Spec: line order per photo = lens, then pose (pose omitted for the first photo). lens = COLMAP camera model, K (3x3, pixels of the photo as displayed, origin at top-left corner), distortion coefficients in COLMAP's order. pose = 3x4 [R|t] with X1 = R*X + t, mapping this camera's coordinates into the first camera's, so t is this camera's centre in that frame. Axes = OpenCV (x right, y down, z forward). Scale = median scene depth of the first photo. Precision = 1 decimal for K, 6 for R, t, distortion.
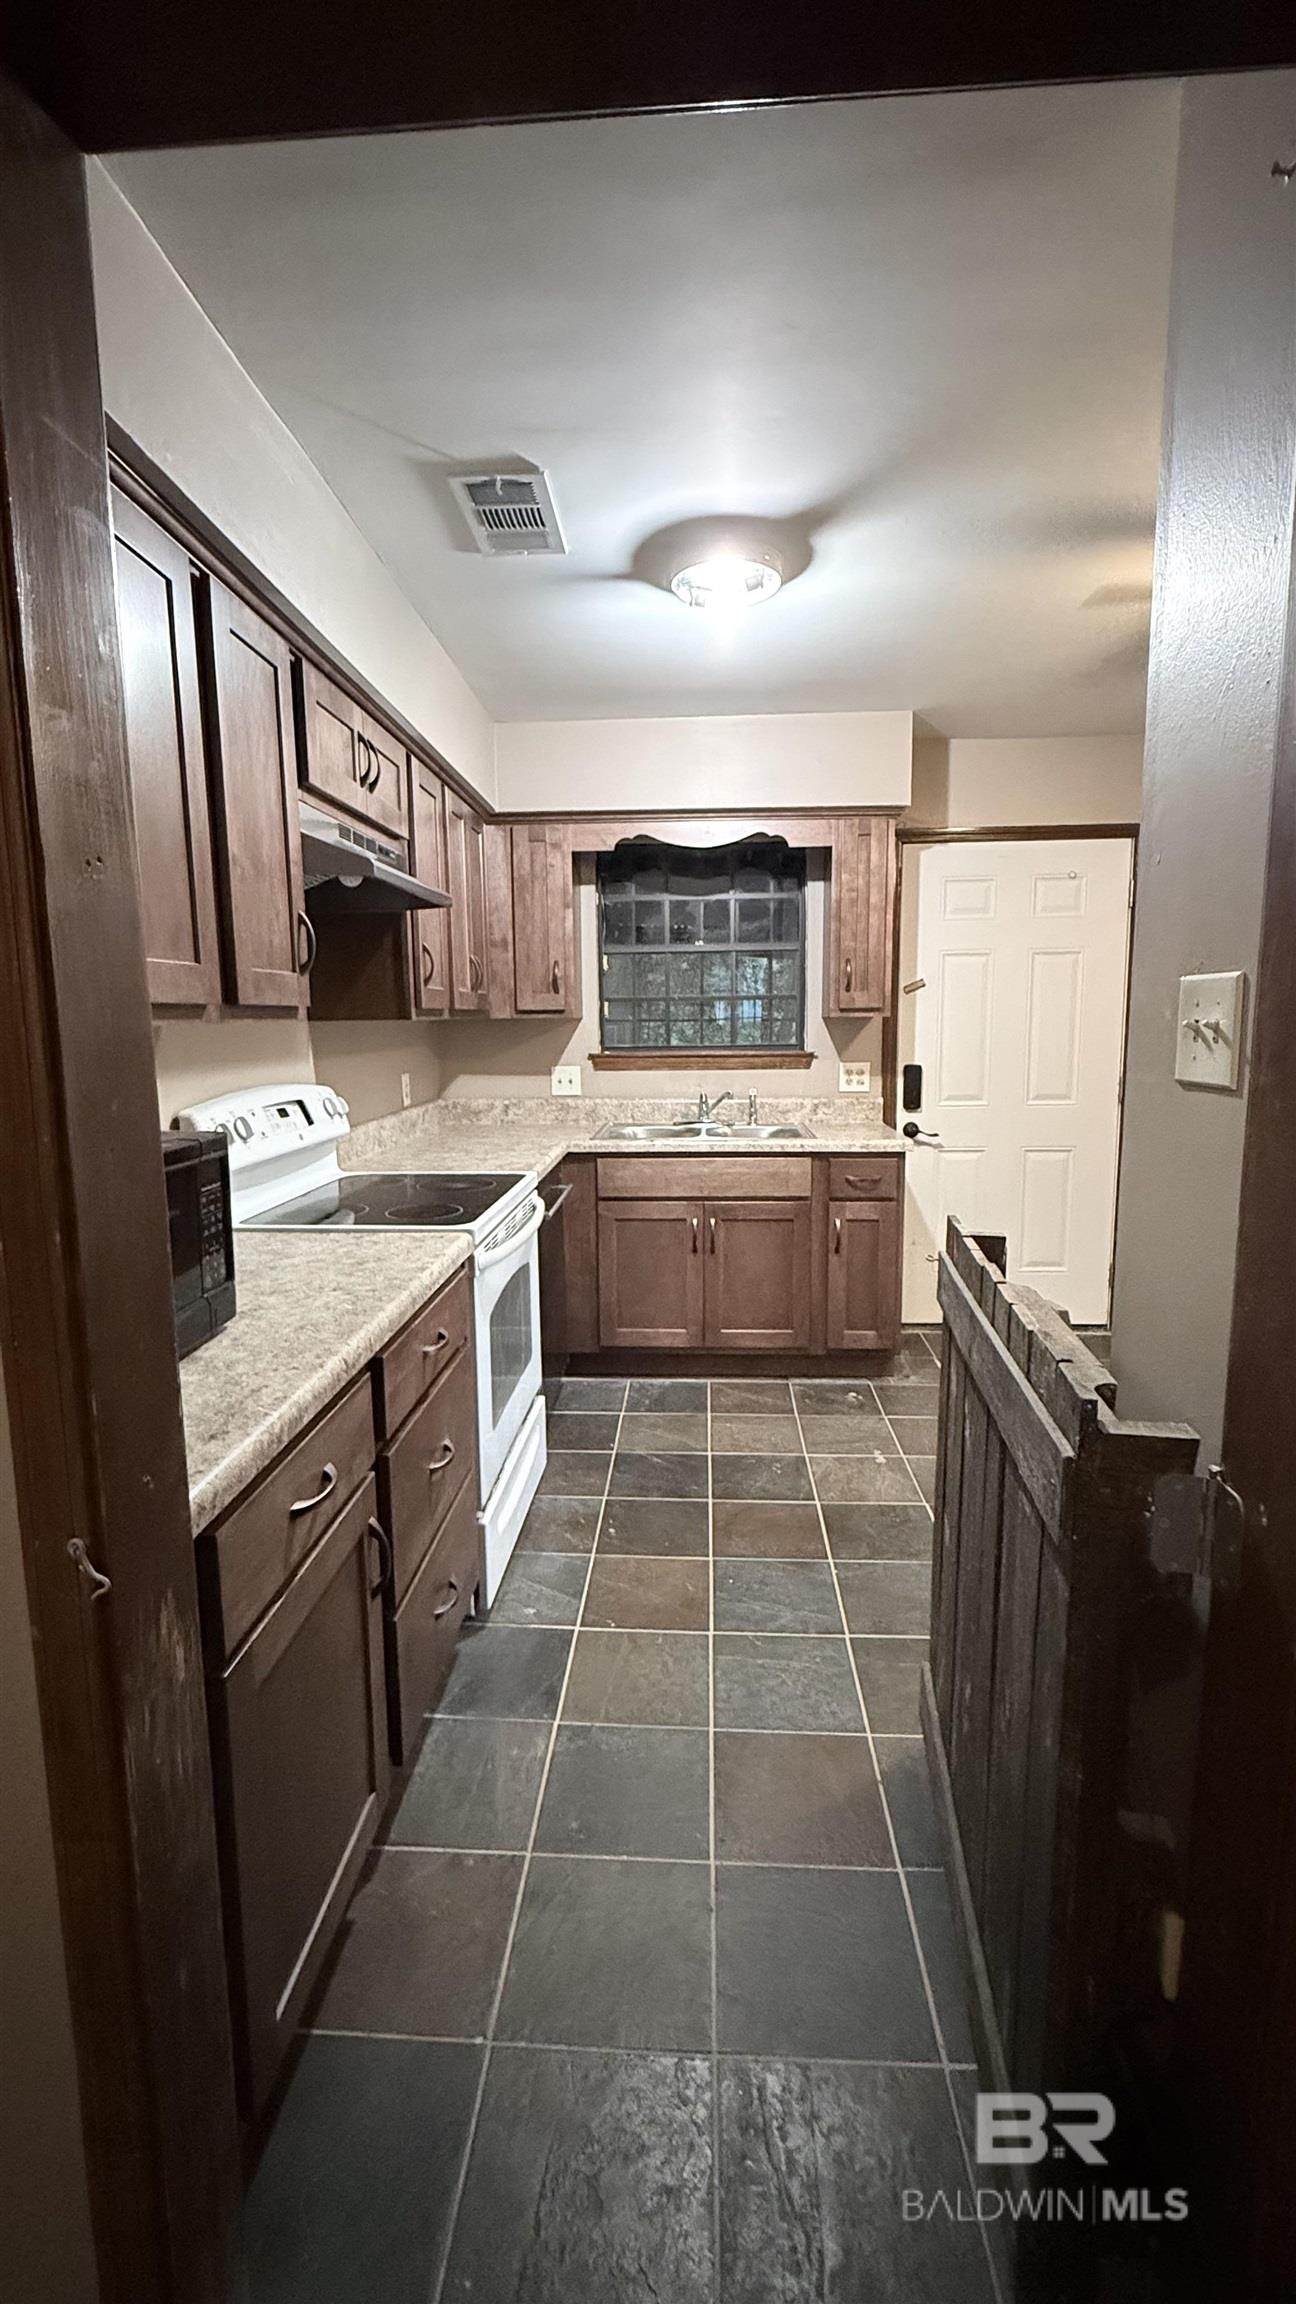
lens RADIAL K [[987.3, 0, 642.7], [0, 987.3, 1156.8], [0, 0, 1]] dist [0.002488, 0.000120]
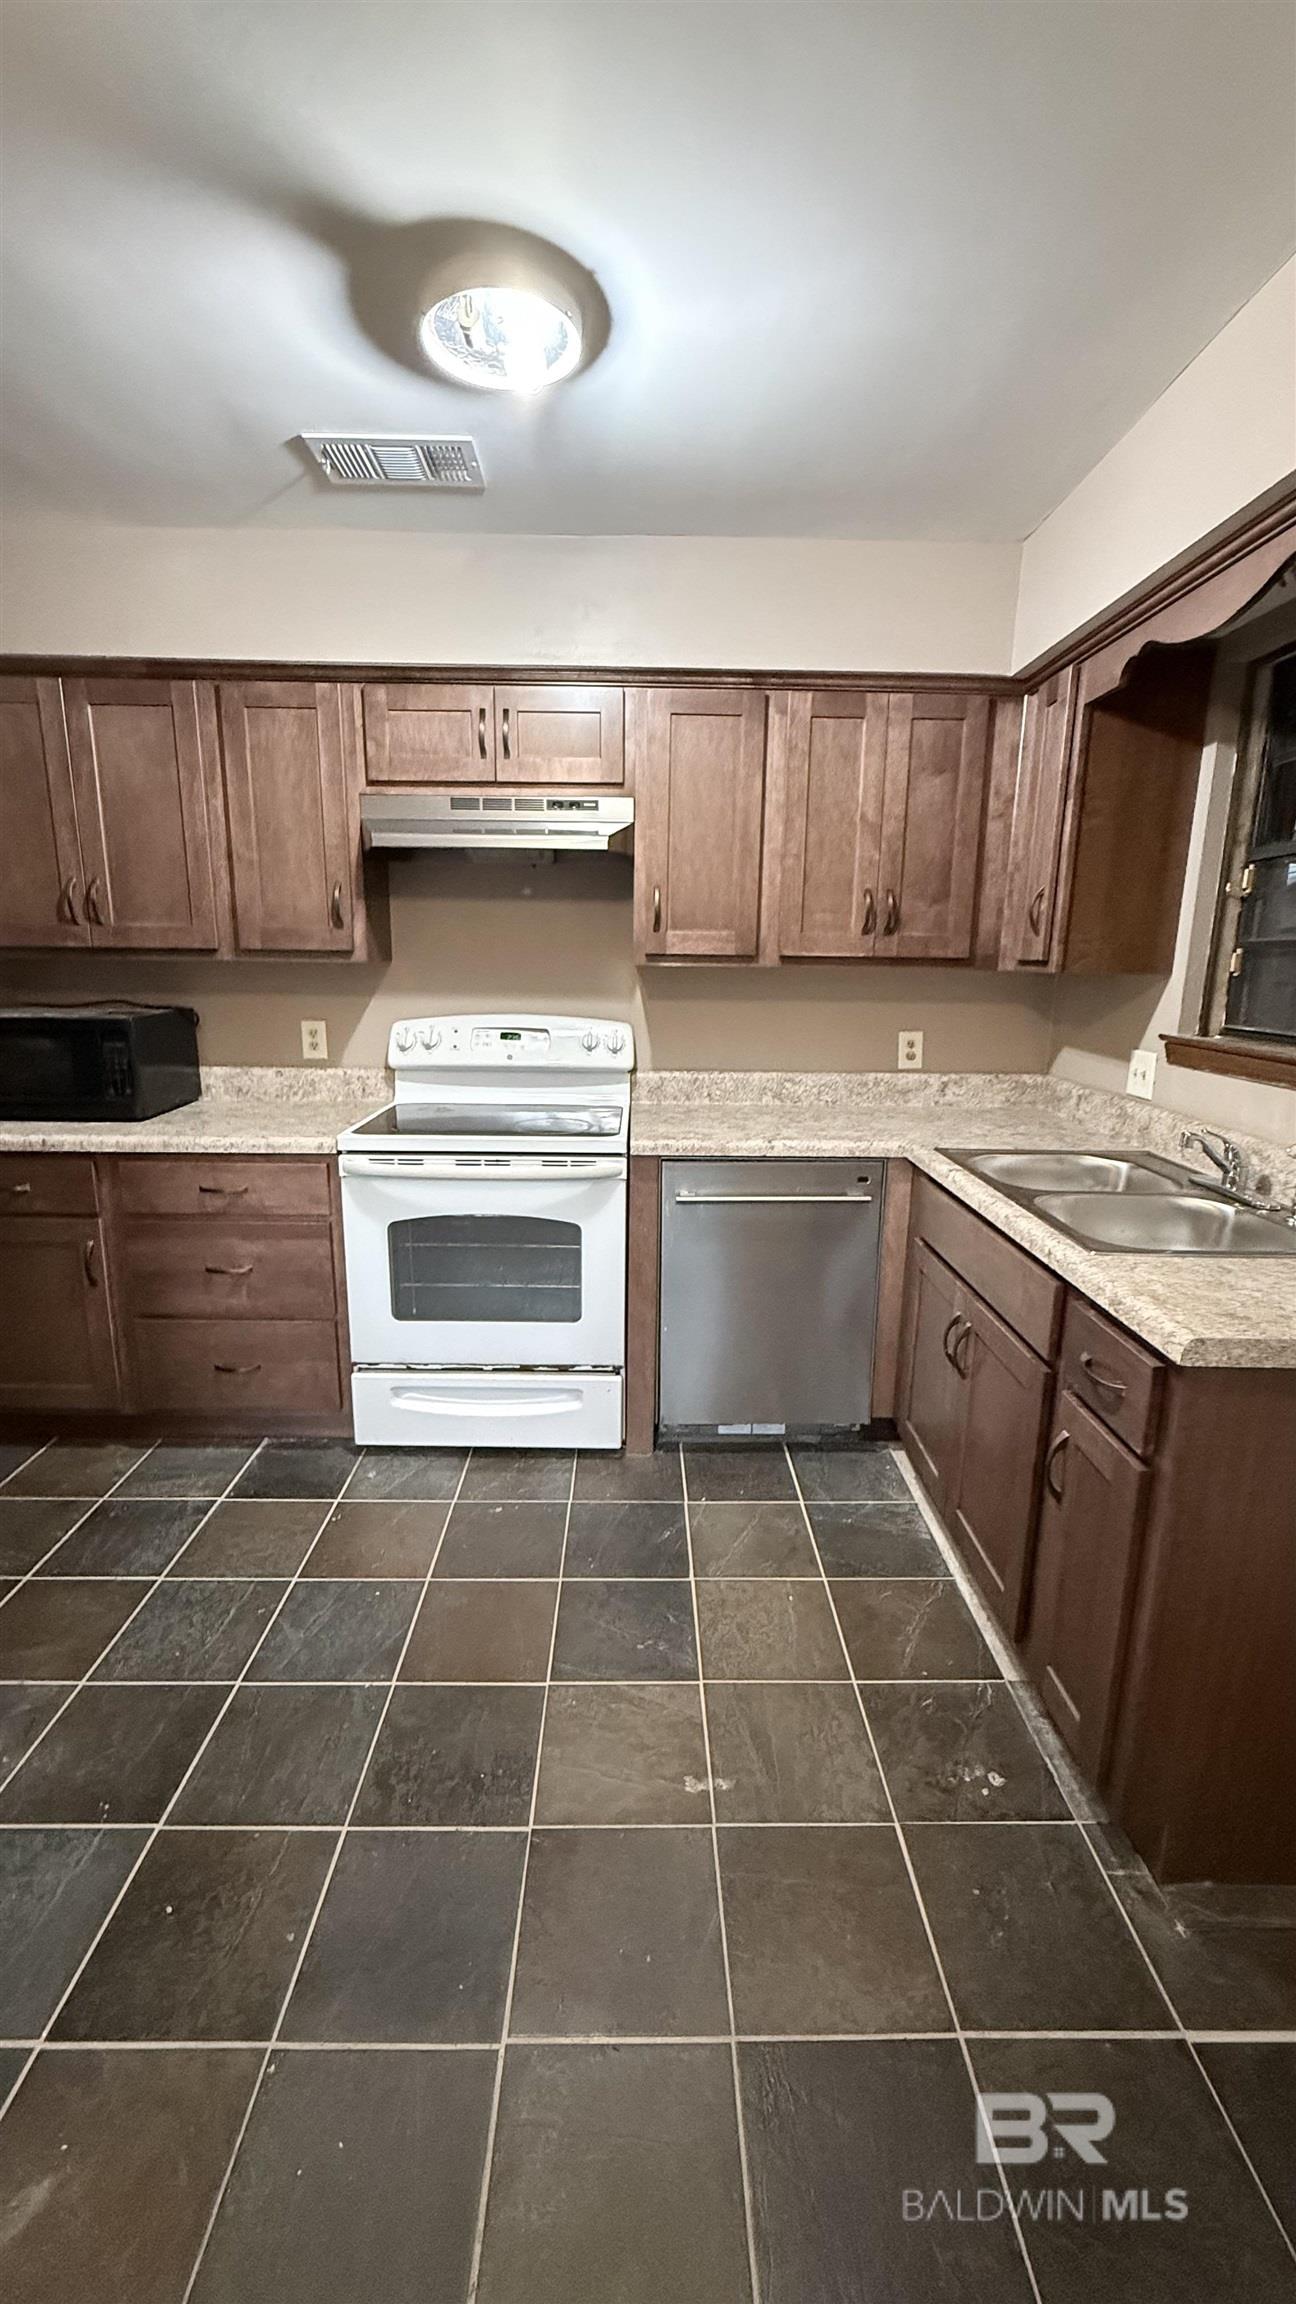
lens RADIAL K [[911.4, 0, 645.4], [0, 911.4, 1150.3], [0, 0, 1]] dist [-0.002087, -0.000725]
pose [[0.070697, 0.224327, -0.971946, 0.541050], [-0.154216, 0.965127, 0.211536, -0.117801], [0.985505, 0.134934, 0.102826, 0.717024]]
